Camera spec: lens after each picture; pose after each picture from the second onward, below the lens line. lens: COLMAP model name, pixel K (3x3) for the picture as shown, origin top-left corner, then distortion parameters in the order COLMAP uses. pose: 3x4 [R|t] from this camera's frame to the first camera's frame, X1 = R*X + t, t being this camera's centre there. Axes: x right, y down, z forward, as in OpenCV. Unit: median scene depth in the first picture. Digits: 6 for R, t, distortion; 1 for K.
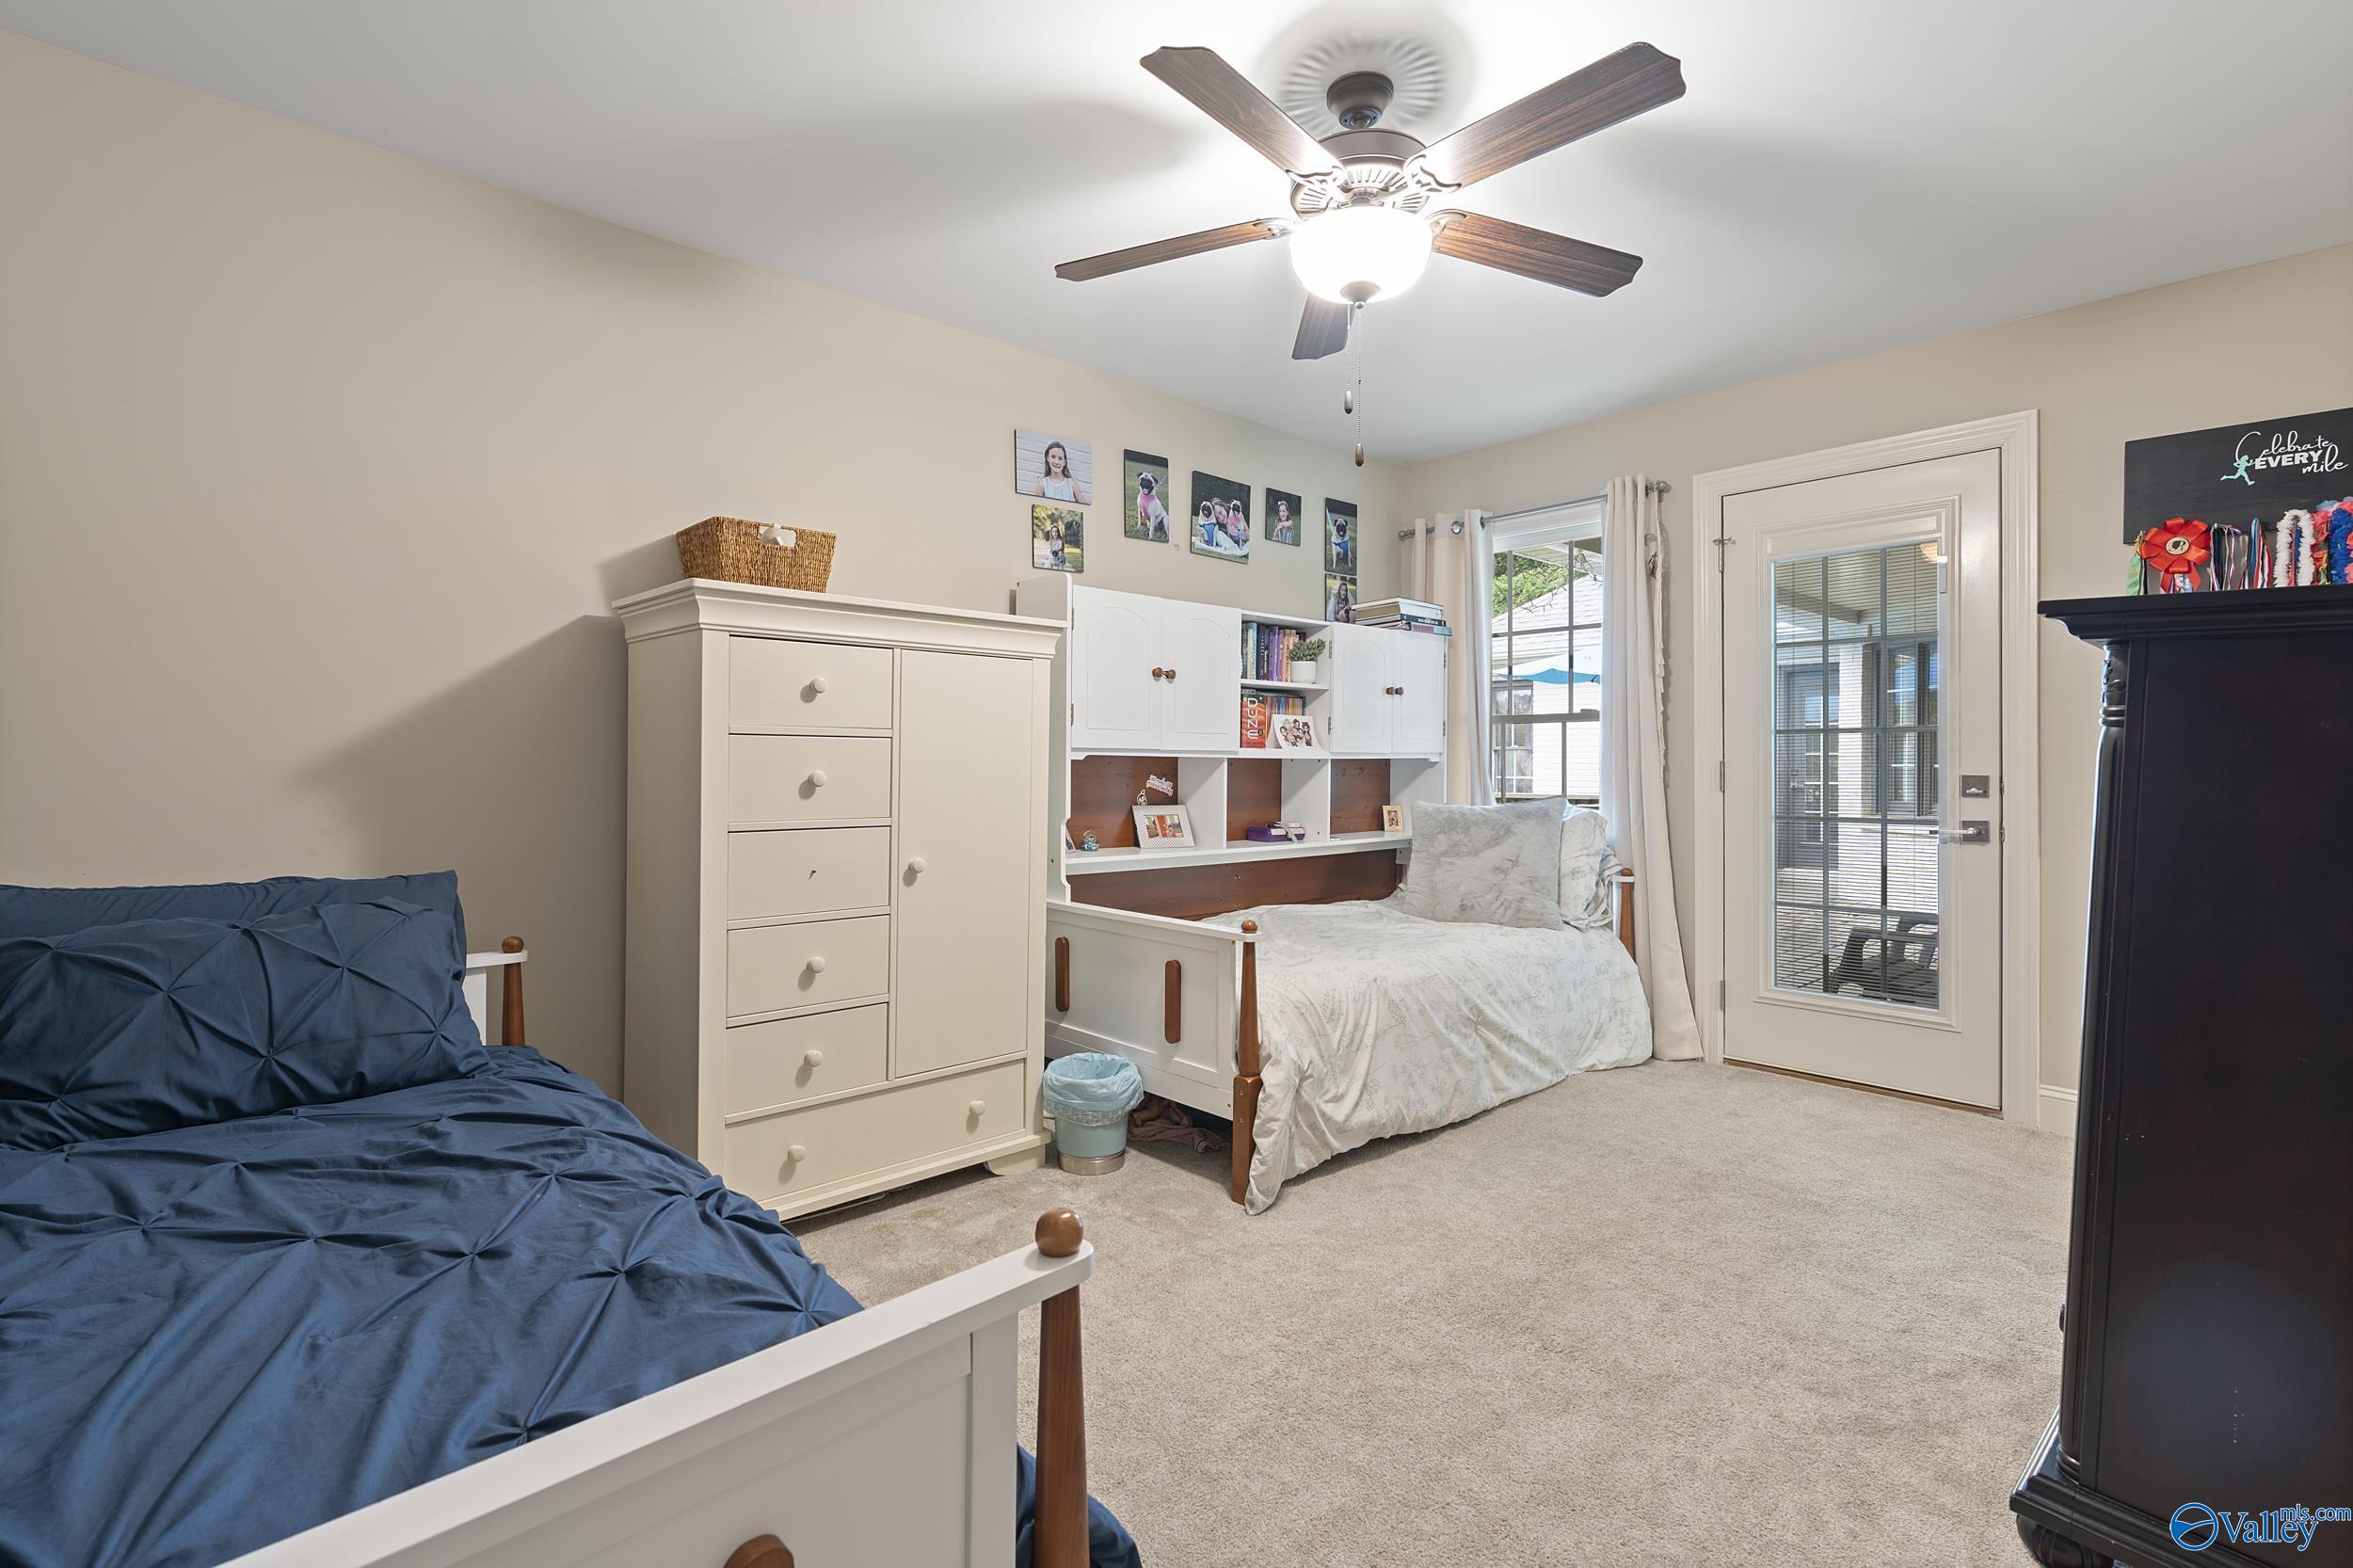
lens RADIAL K [[1071.5, 0, 1182.7], [0, 1071.5, 763.7], [0, 0, 1]] dist [0.002107, 0.000674]
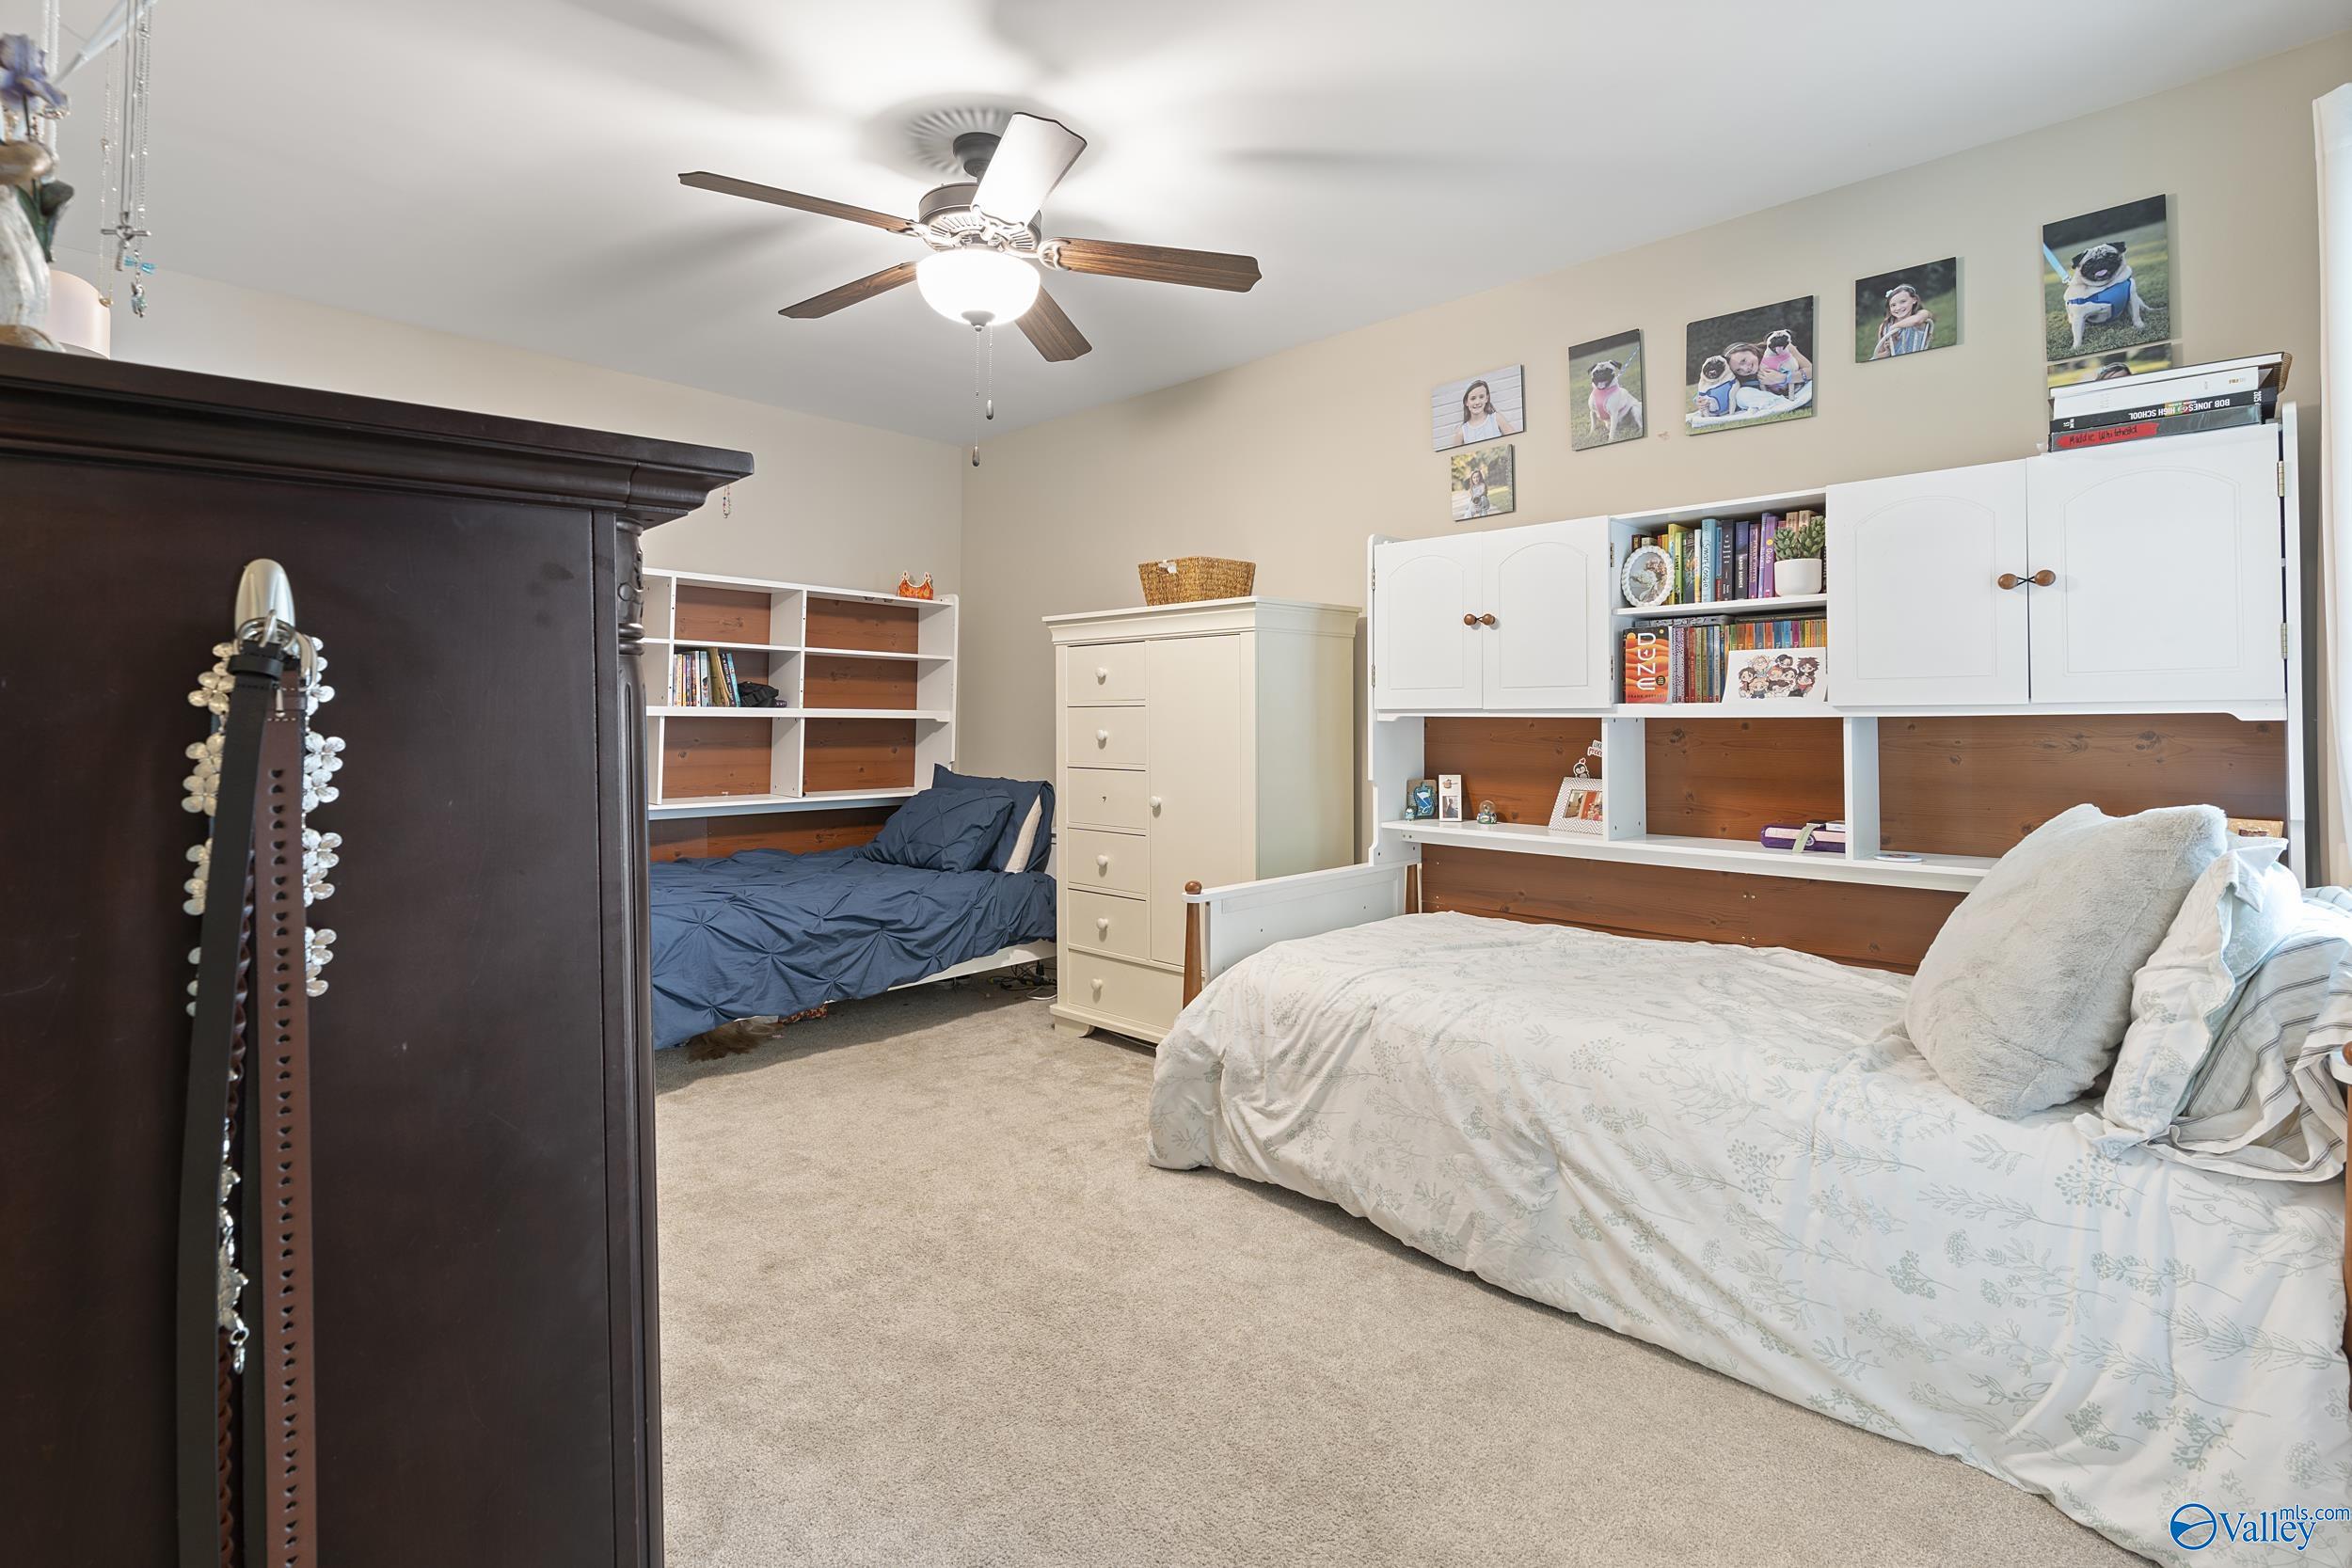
lens RADIAL K [[1074.3, 0, 1184.3], [0, 1074.3, 706.0], [0, 0, 1]] dist [0.000382, -0.000322]
pose [[0.087424, -0.025249, -0.995851, 0.746186], [-0.005738, 0.999649, -0.025849, 0.006953], [0.996155, 0.007974, 0.087248, 0.638606]]
